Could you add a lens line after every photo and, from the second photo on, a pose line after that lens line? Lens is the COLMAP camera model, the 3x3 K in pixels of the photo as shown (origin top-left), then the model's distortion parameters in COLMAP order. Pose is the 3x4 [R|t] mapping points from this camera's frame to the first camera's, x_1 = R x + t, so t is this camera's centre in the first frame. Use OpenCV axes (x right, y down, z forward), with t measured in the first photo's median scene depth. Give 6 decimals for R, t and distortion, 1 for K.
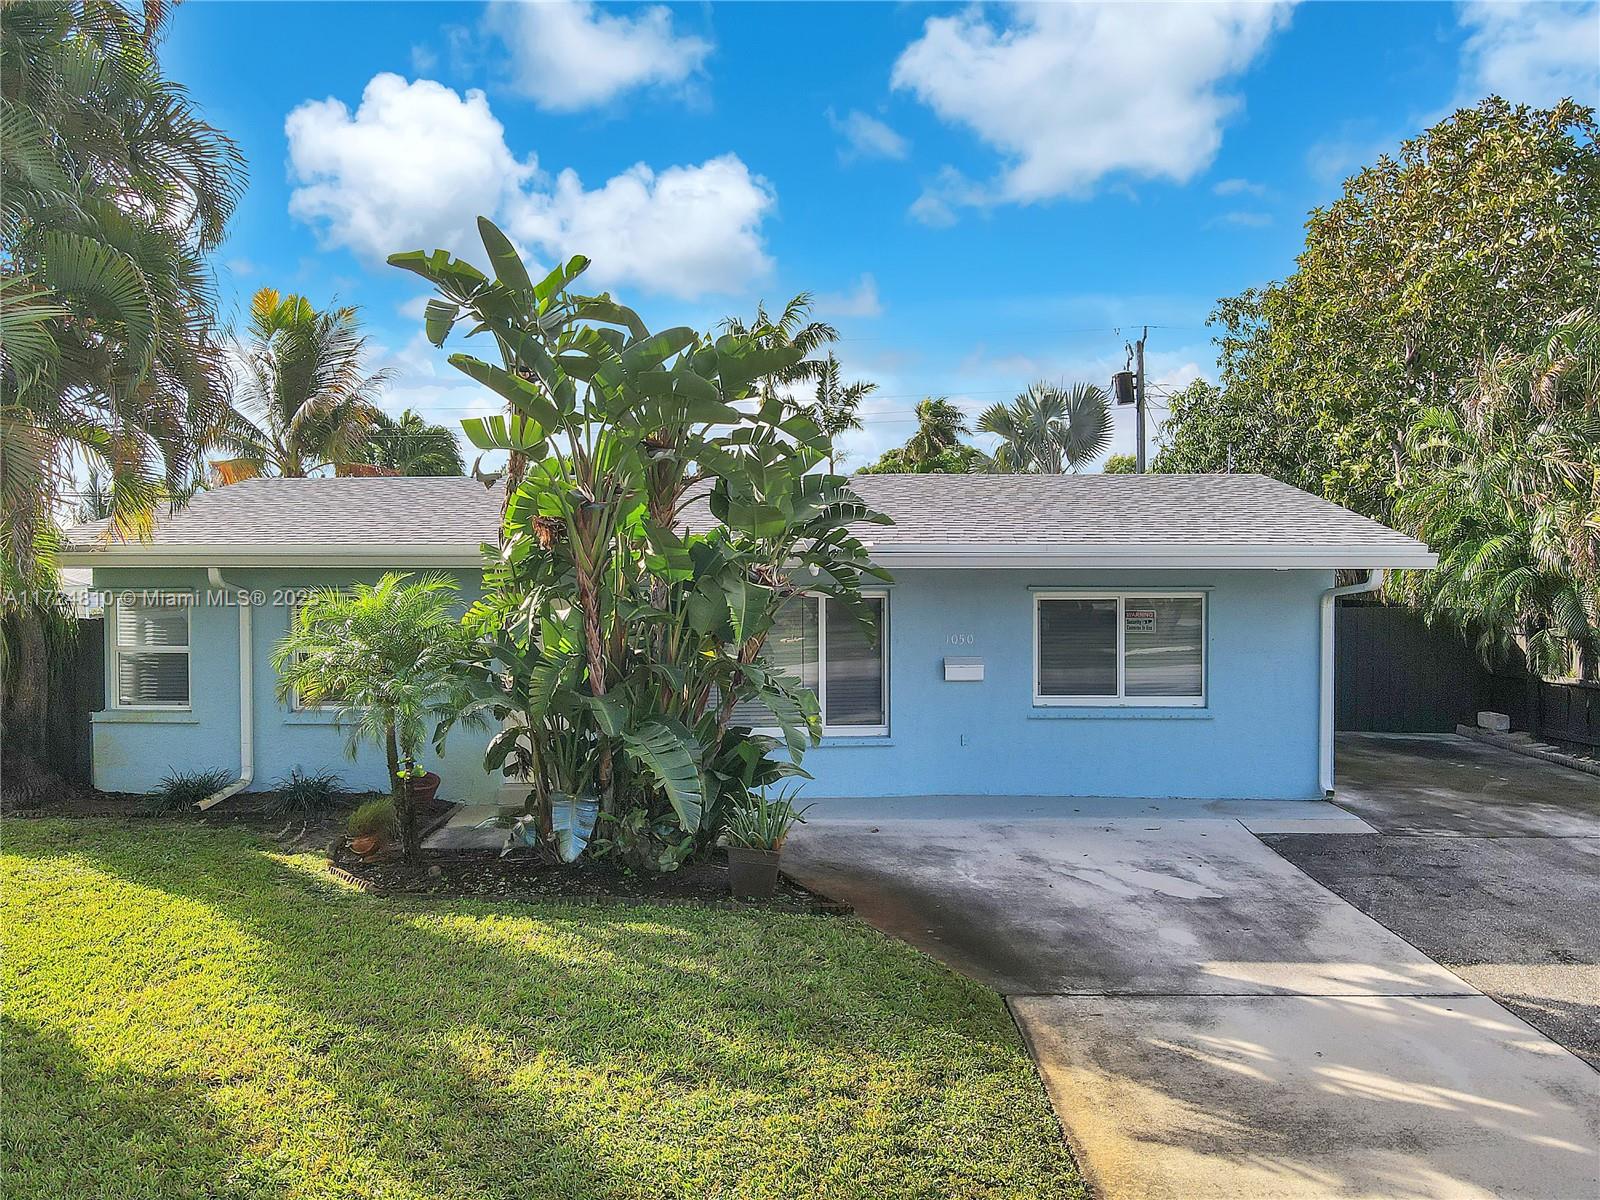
lens RADIAL K [[1168.5, 0, 796.1], [0, 1168.5, 594.0], [0, 0, 1]] dist [0.007234, 0.010301]
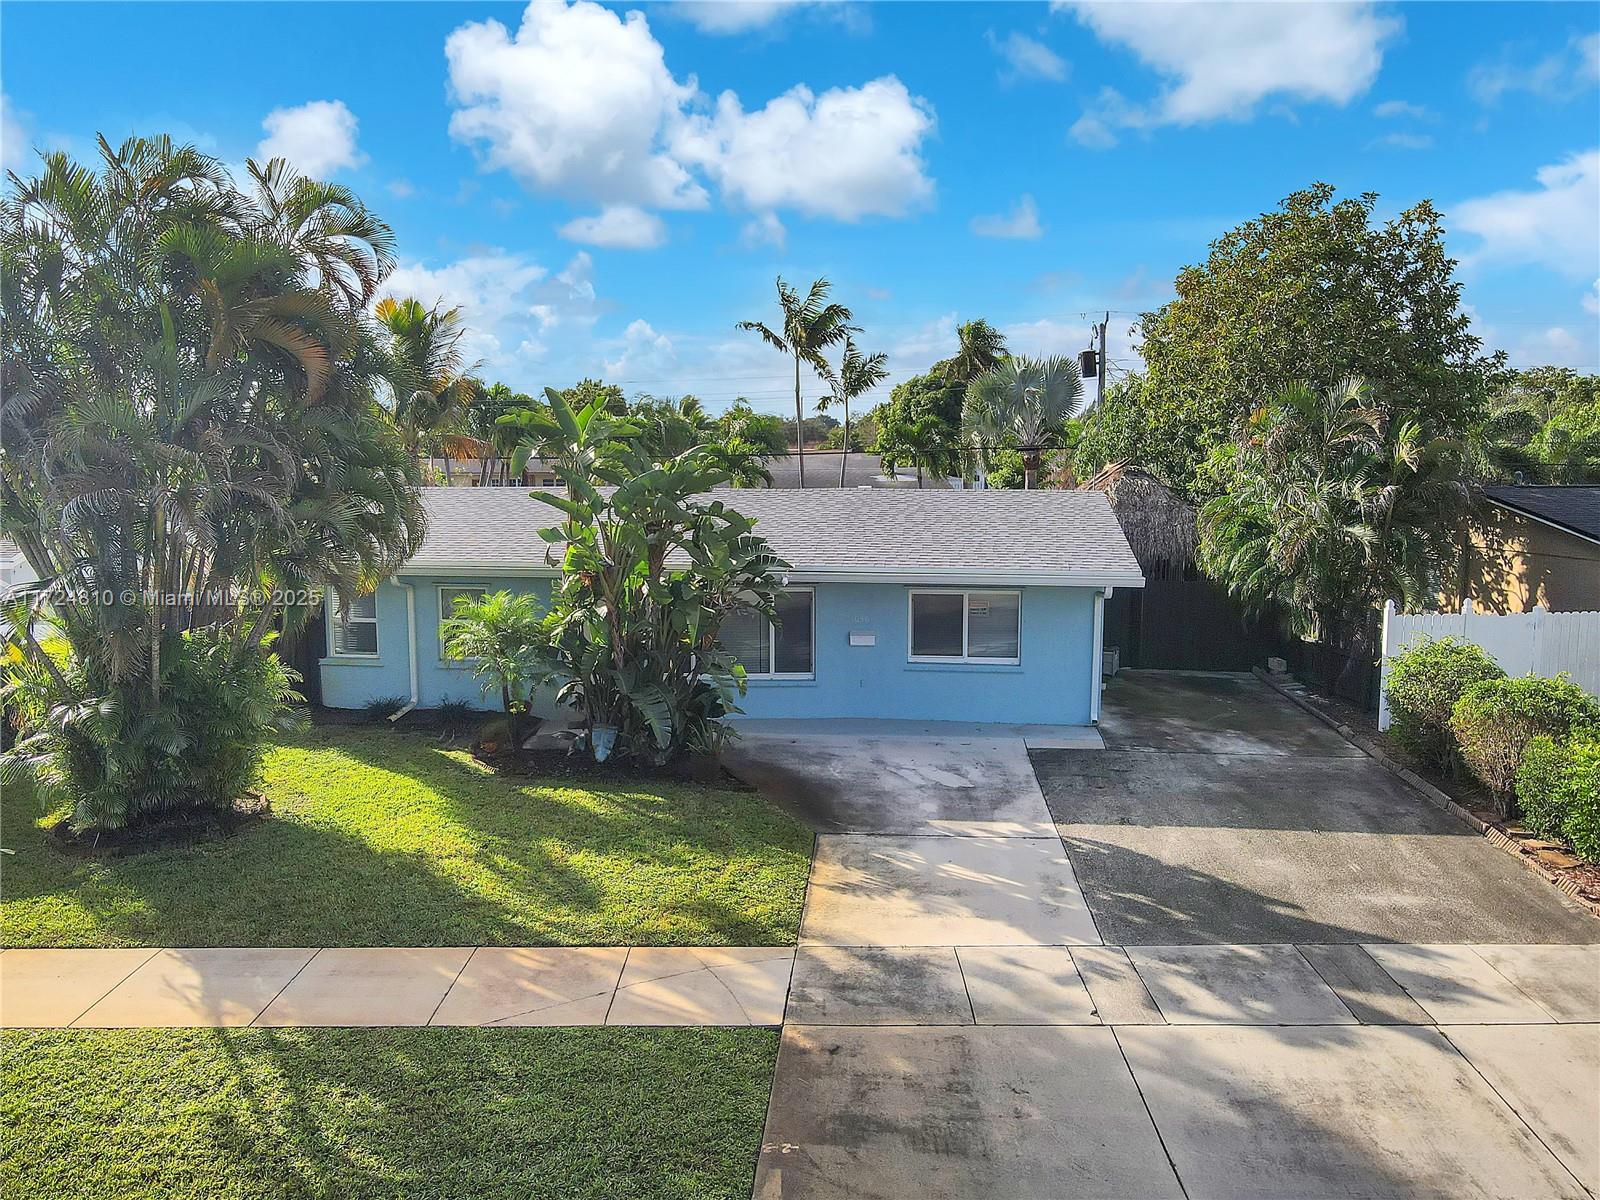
lens RADIAL K [[1168.5, 0, 796.1], [0, 1168.5, 594.0], [0, 0, 1]] dist [0.007234, 0.010301]
pose [[0.997750, 0.010510, -0.066219, 0.215349], [-0.003718, 0.994790, 0.101877, -0.208128], [0.066945, -0.101402, 0.992591, -0.737039]]
